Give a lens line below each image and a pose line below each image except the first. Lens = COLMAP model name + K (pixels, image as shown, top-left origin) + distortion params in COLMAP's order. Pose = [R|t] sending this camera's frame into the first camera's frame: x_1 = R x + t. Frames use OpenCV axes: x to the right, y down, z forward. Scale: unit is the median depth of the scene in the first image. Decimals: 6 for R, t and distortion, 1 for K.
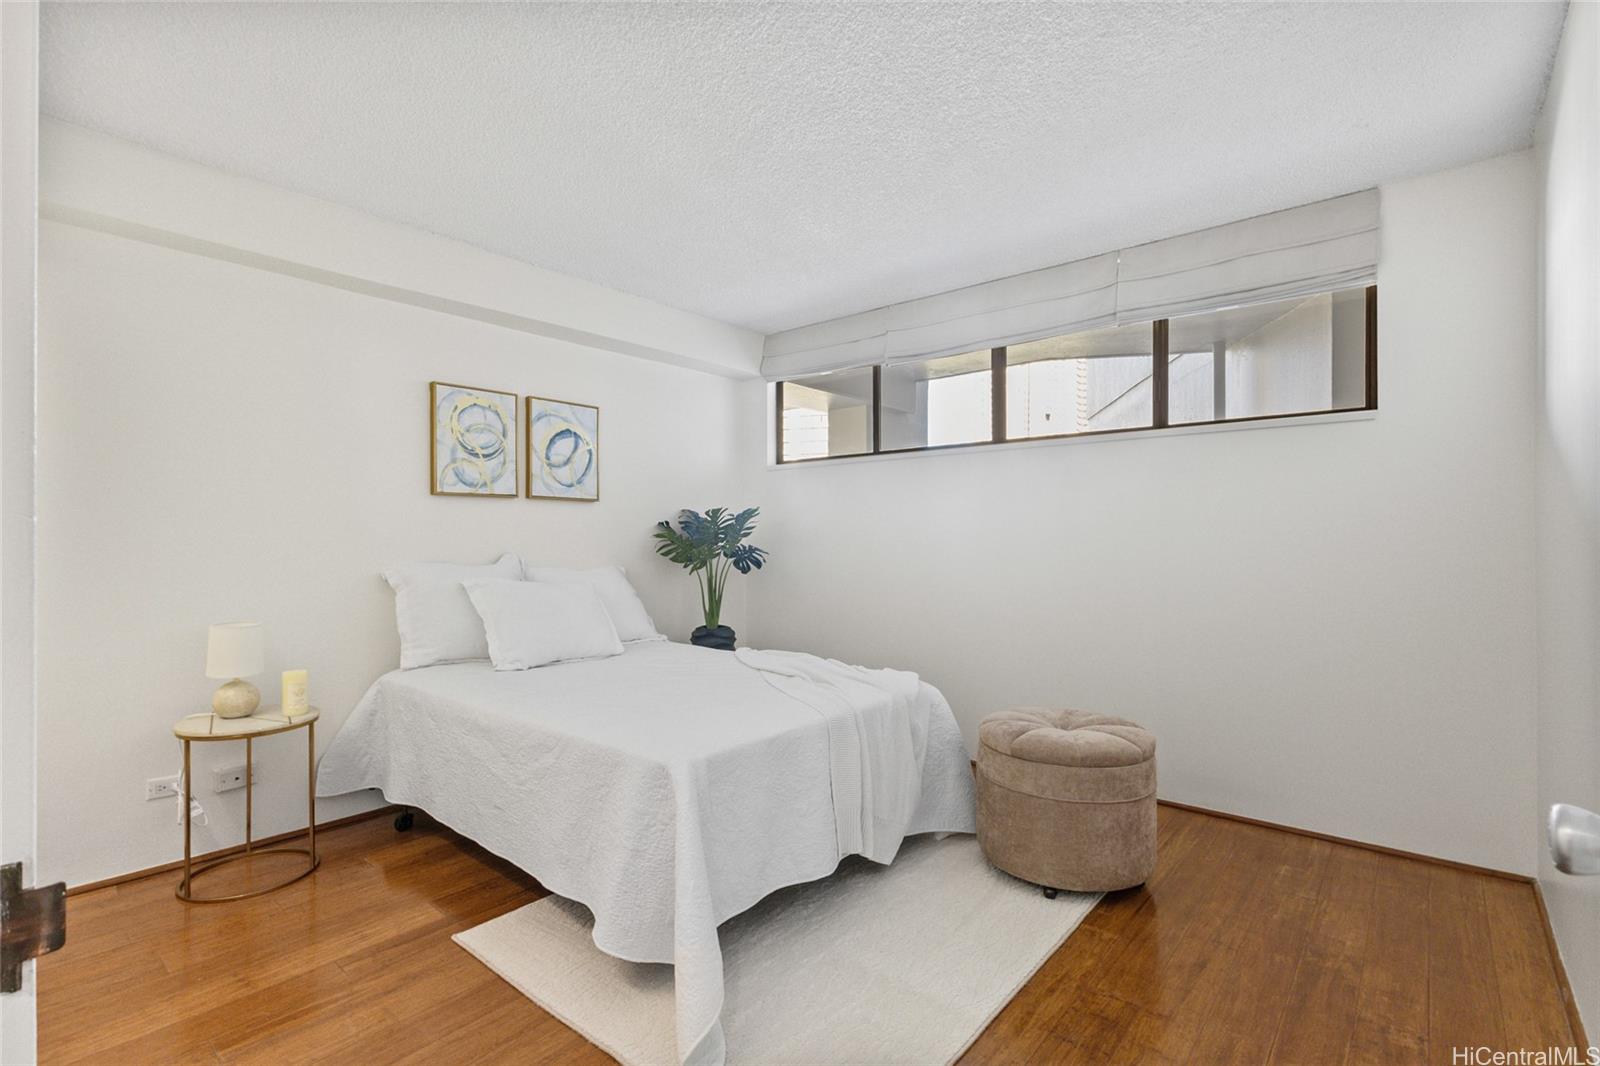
lens RADIAL K [[746.3, 0, 790.9], [0, 746.3, 531.8], [0, 0, 1]] dist [-0.003624, 0.002035]
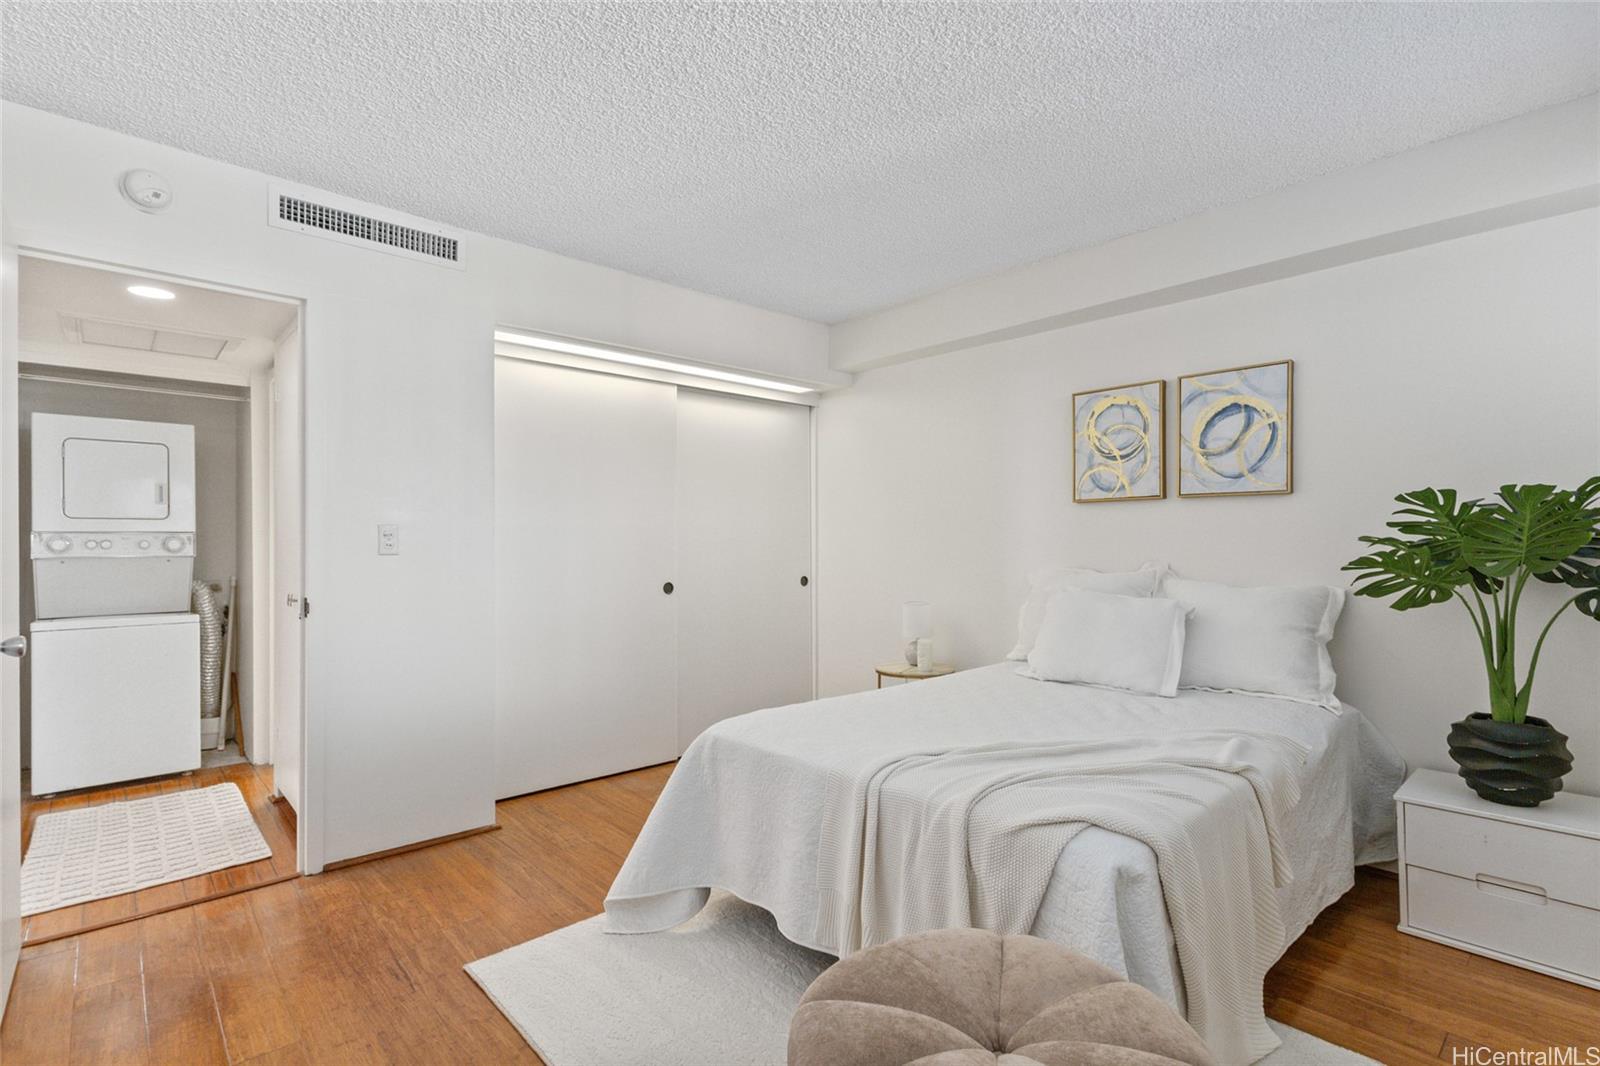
lens RADIAL K [[746.3, 0, 795.2], [0, 746.3, 540.1], [0, 0, 1]] dist [-0.003624, 0.002035]
pose [[-0.123287, 0.000684, -0.992371, 0.537155], [0.012530, 0.999921, -0.000867, -0.001362], [0.992292, -0.012541, -0.123285, 0.660090]]
